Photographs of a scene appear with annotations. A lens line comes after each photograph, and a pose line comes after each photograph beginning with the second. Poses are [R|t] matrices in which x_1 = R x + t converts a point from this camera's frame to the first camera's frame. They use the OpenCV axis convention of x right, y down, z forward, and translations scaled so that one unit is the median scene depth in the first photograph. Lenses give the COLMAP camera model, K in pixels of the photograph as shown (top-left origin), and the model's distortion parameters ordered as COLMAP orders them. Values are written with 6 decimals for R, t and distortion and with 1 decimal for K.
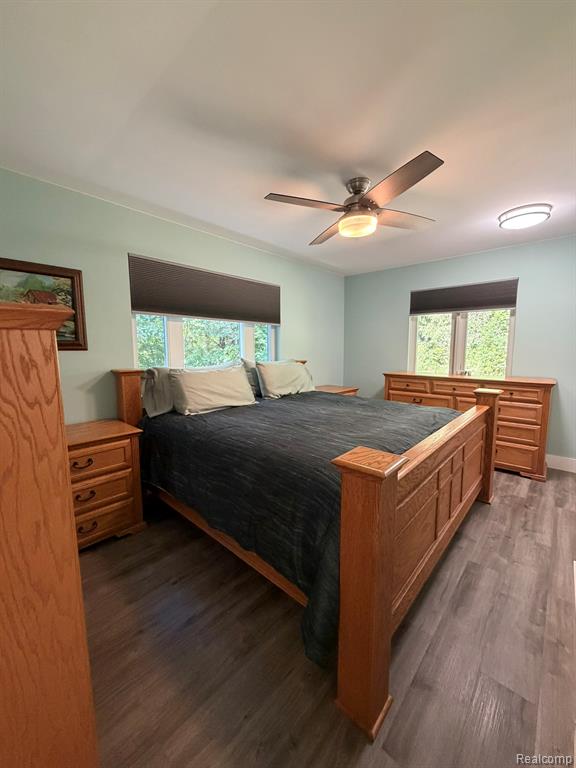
lens RADIAL K [[307.1, 0, 287.0], [0, 307.1, 384.2], [0, 0, 1]] dist [-0.000389, 0.000810]
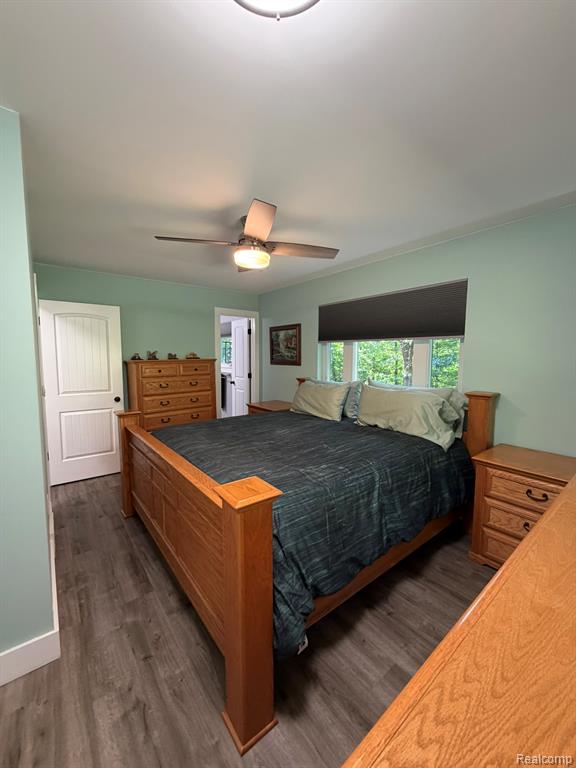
lens RADIAL K [[307.1, 0, 287.8], [0, 307.1, 382.1], [0, 0, 1]] dist [-0.000389, 0.000810]
pose [[-0.163777, 0.086530, -0.982695, 1.341162], [-0.112701, 0.987982, 0.105779, -0.228366], [0.980038, 0.128075, -0.152057, 1.388004]]
